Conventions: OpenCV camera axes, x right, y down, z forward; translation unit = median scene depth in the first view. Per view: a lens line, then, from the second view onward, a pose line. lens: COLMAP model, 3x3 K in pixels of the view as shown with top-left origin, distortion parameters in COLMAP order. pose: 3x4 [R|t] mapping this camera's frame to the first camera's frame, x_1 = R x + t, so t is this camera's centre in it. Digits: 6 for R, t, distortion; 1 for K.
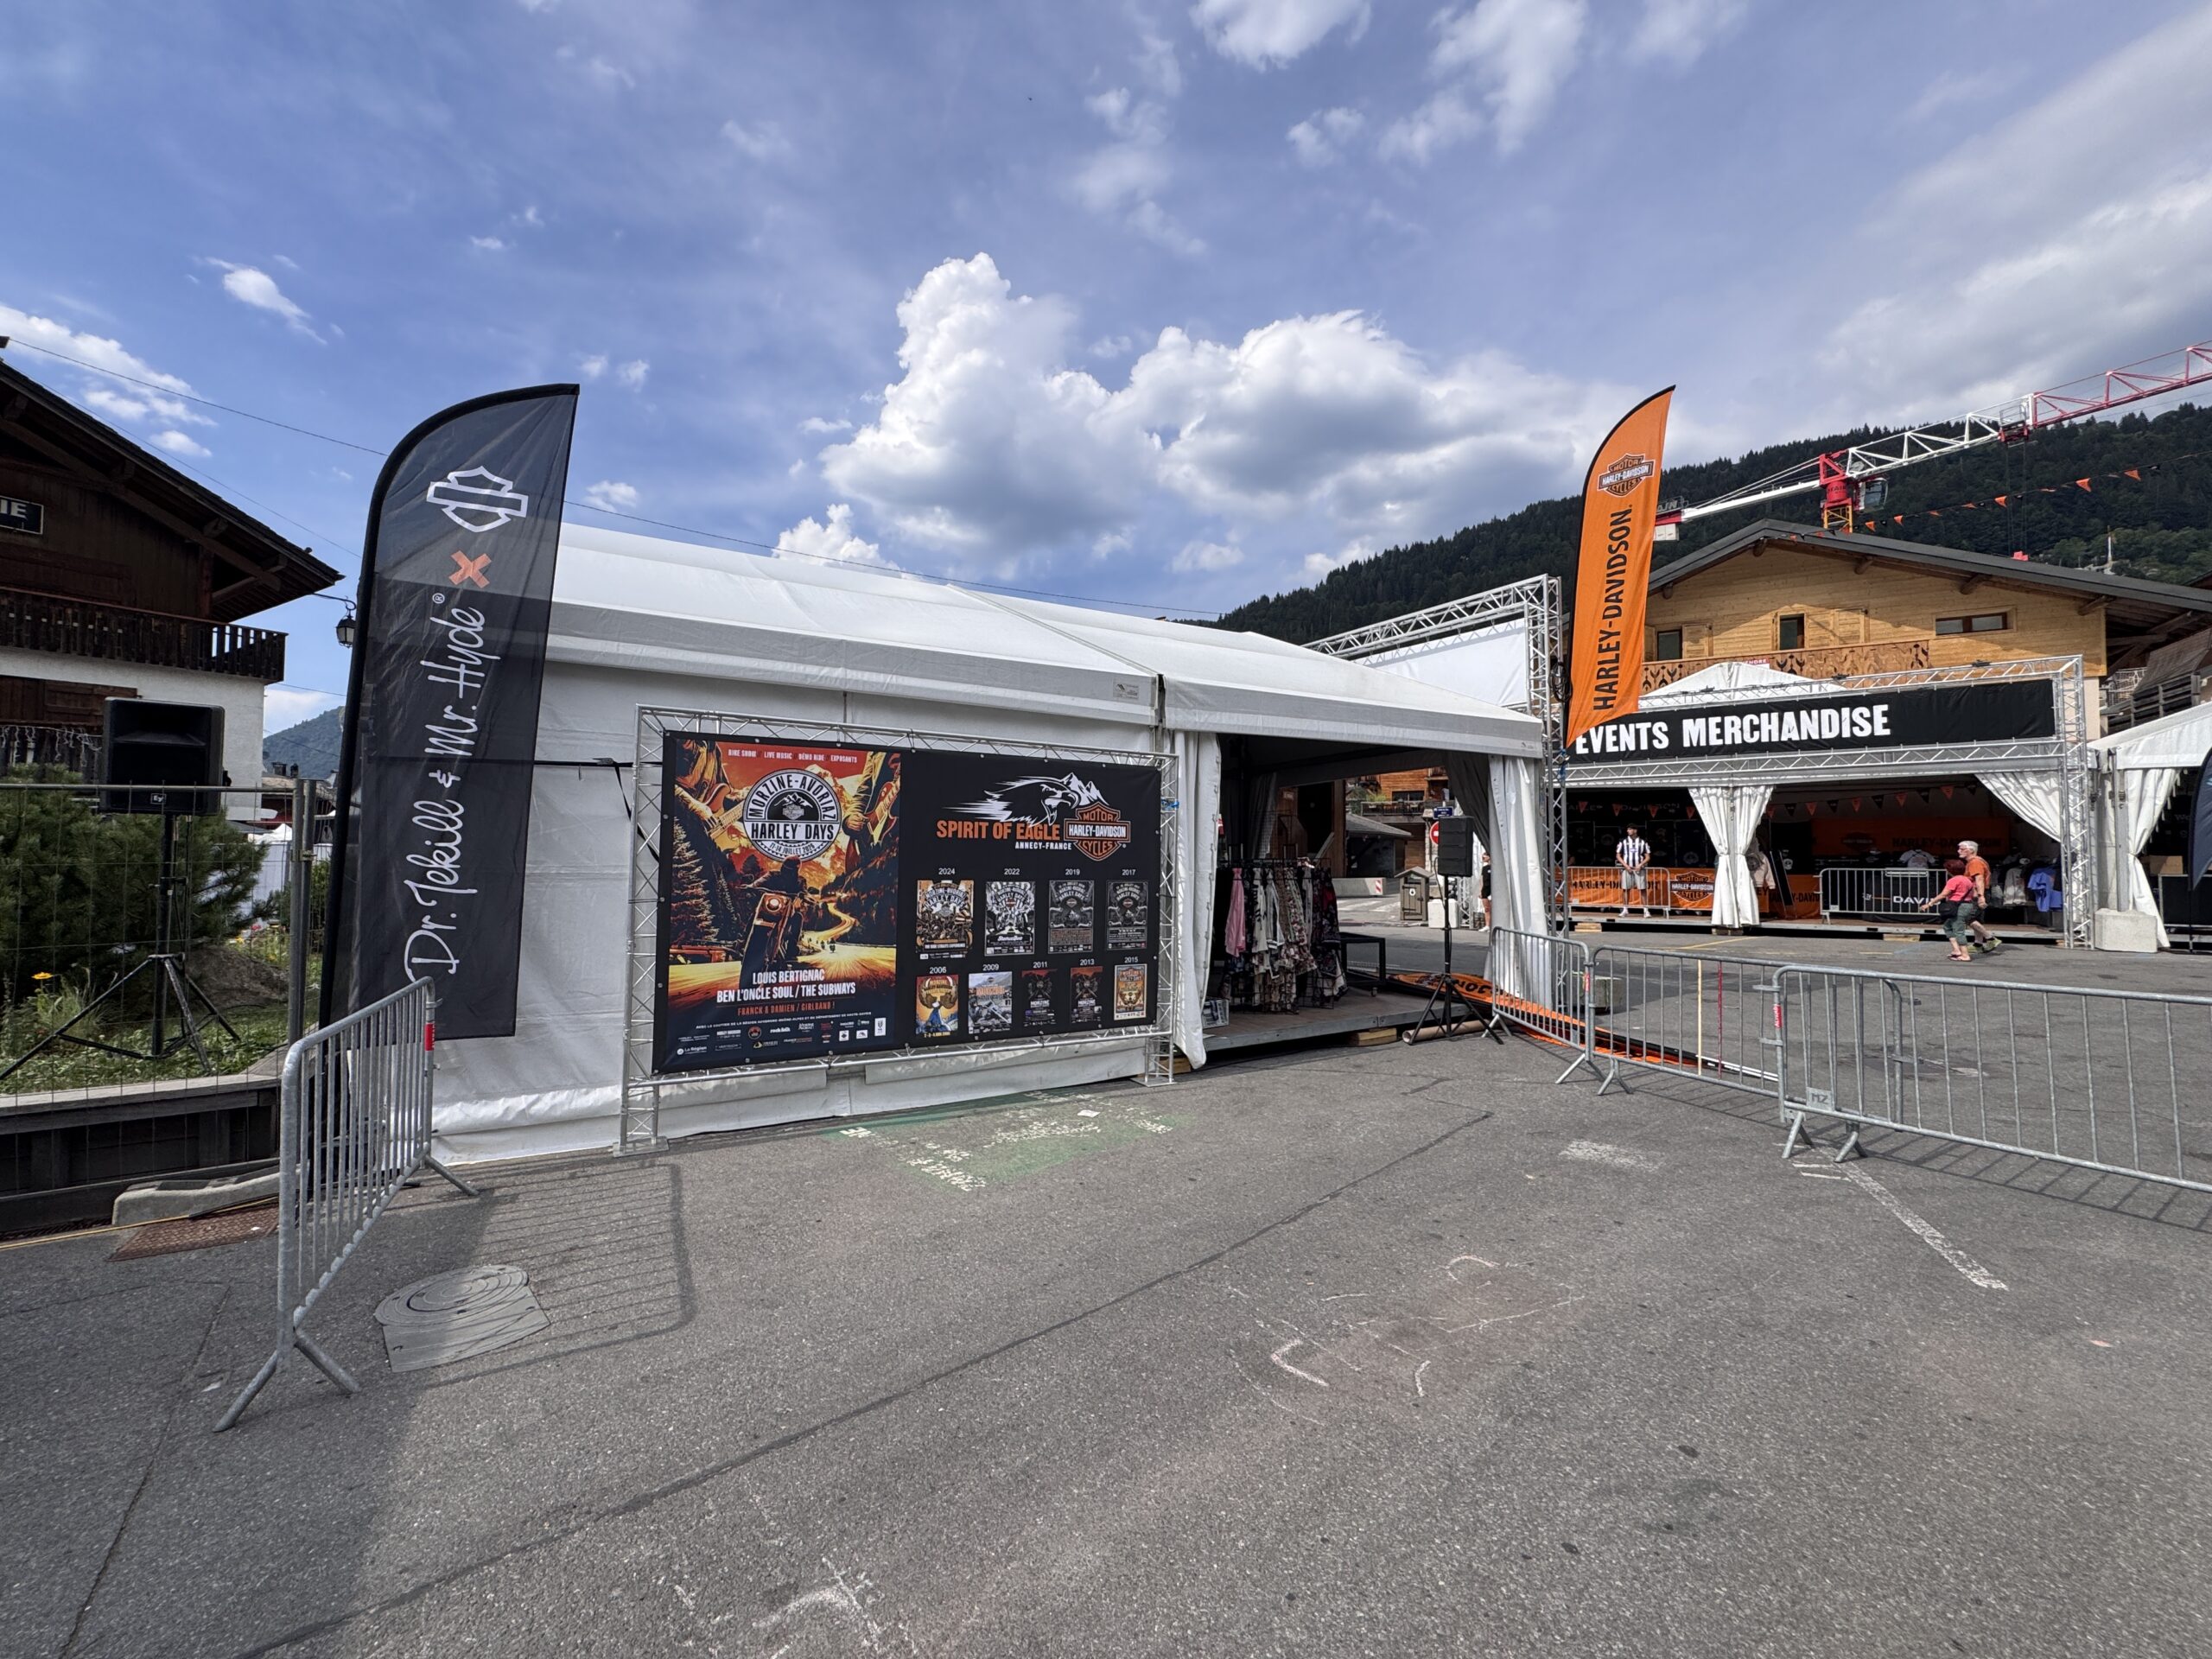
lens RADIAL K [[869.7, 0, 1106.0], [0, 869.7, 829.5], [0, 0, 1]] dist [-0.011794, -0.000639]
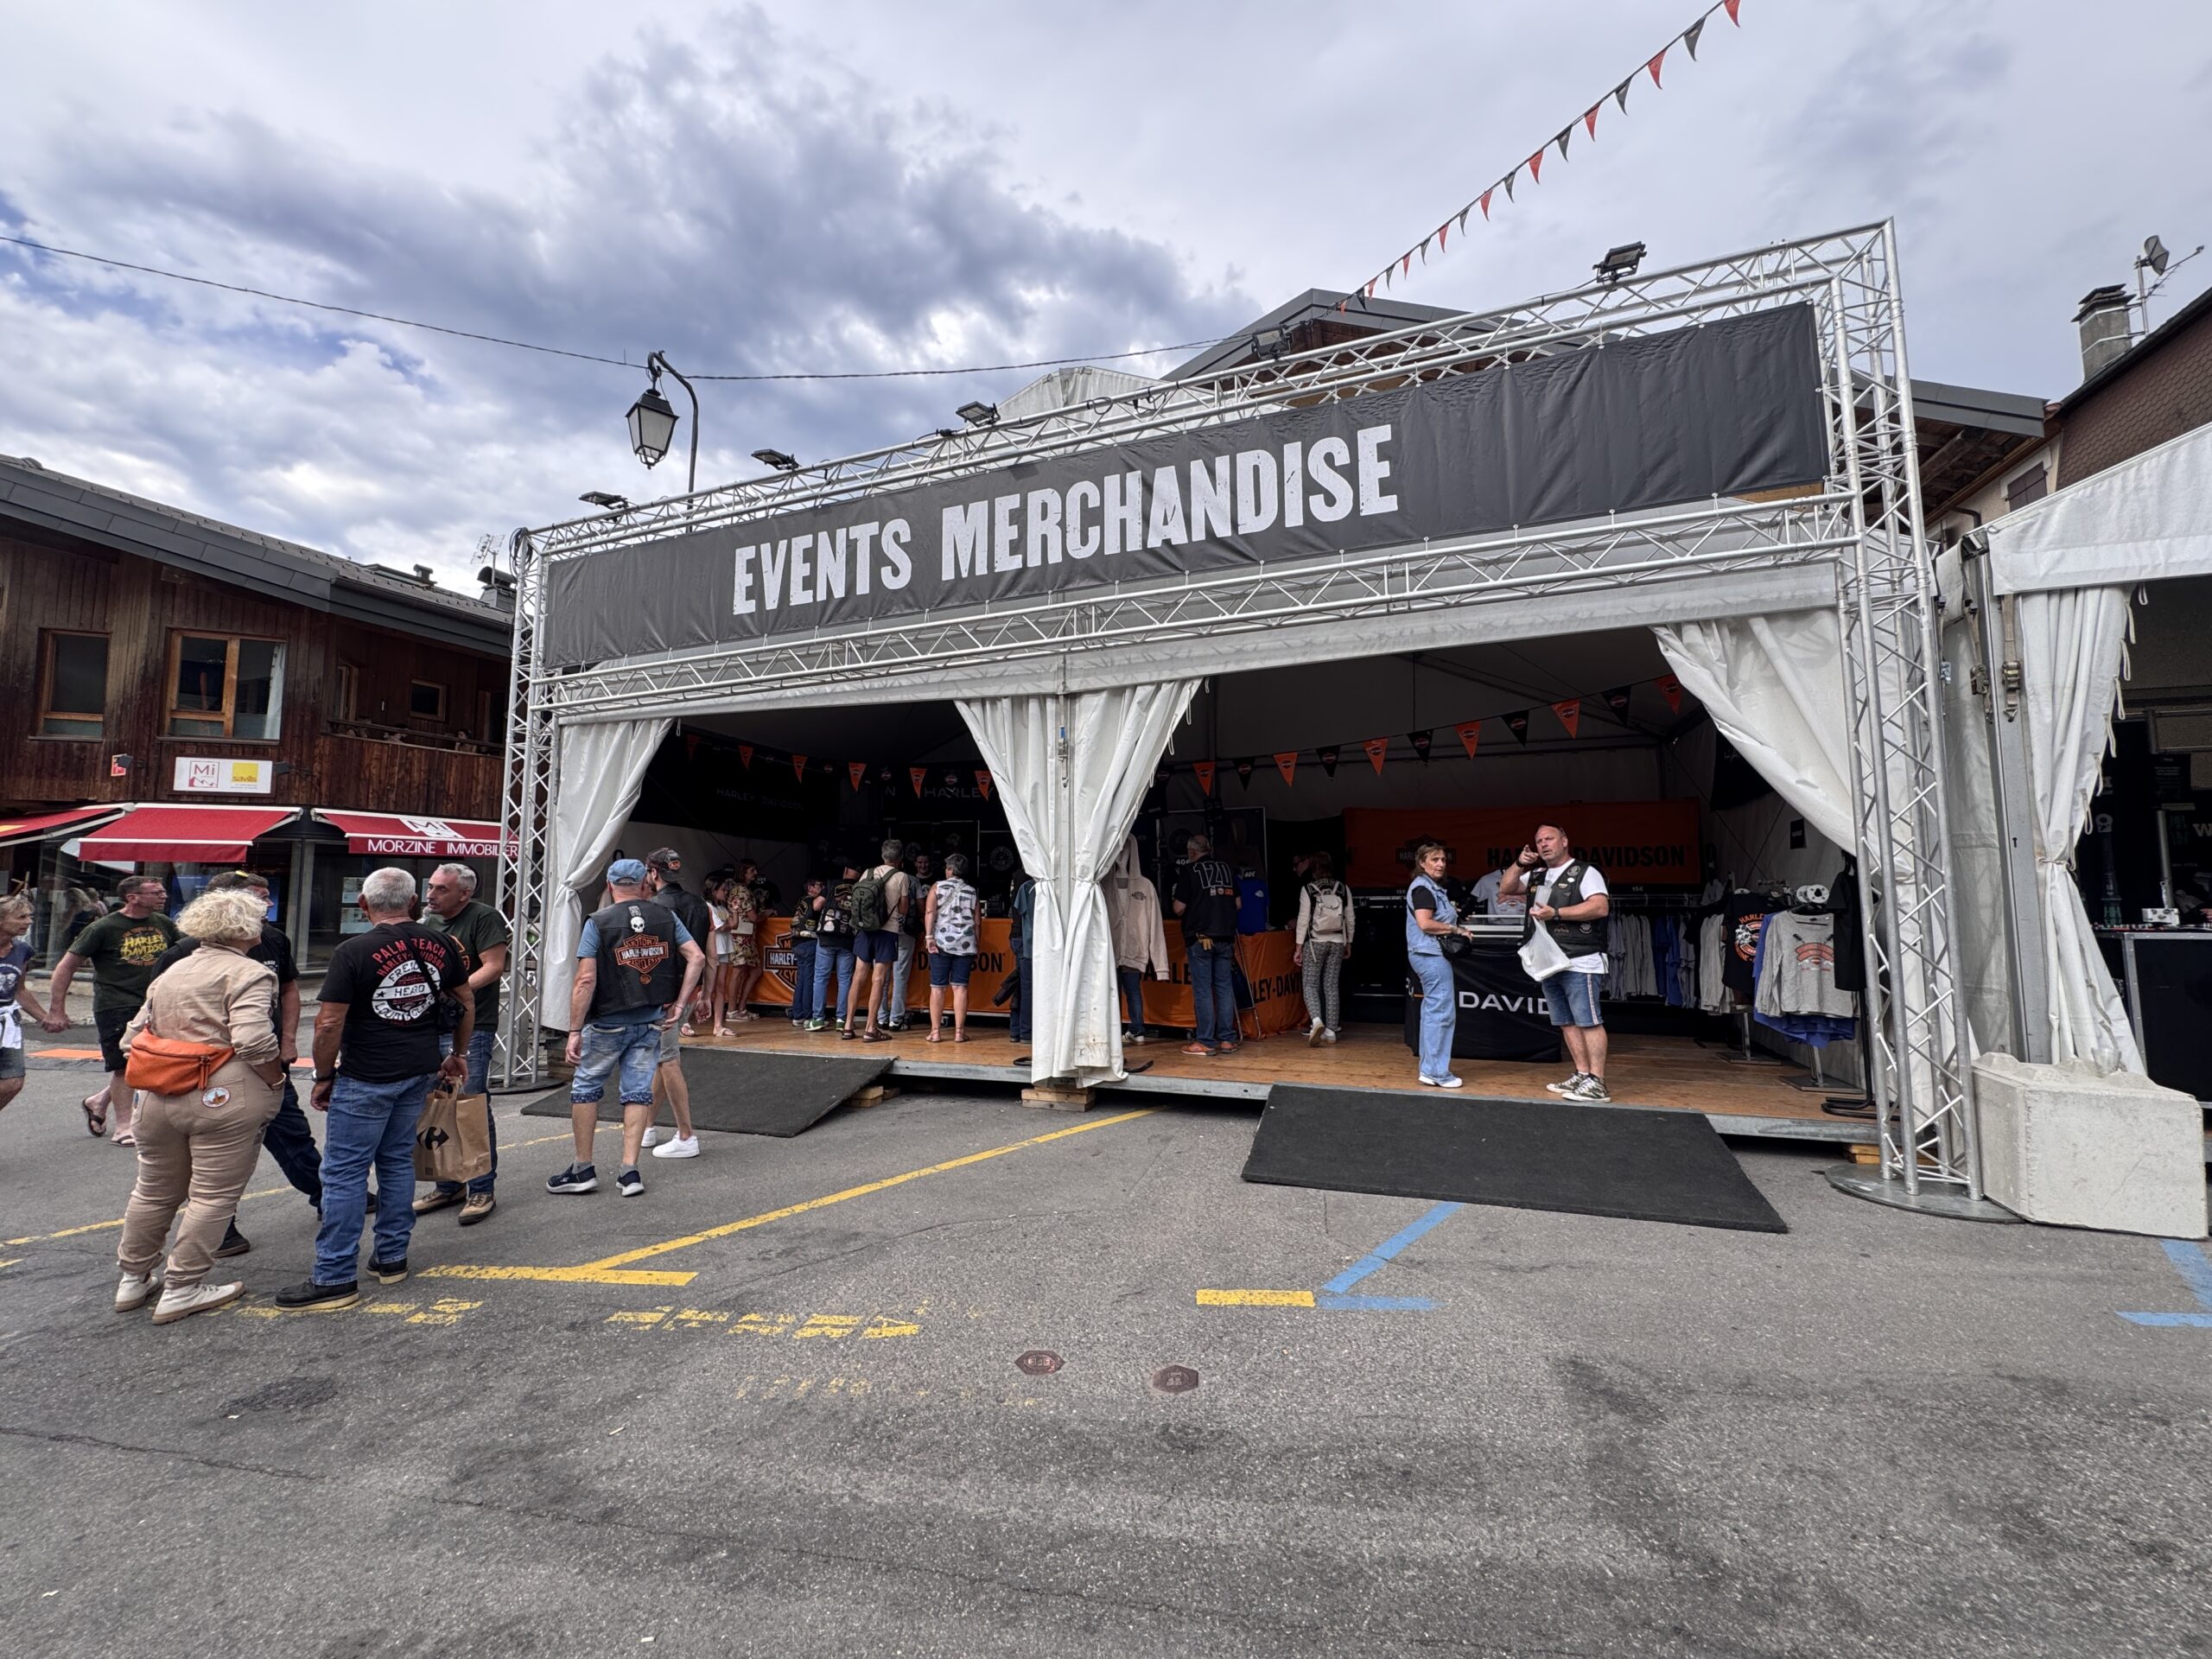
lens RADIAL K [[895.6, 0, 1106.0], [0, 895.6, 829.5], [0, 0, 1]] dist [-0.022216, -0.000187]
pose [[0.977174, 0.015607, 0.211867, 0.679208], [-0.004541, 0.998605, -0.052616, 0.028344], [-0.212392, 0.050453, 0.975881, 0.646936]]
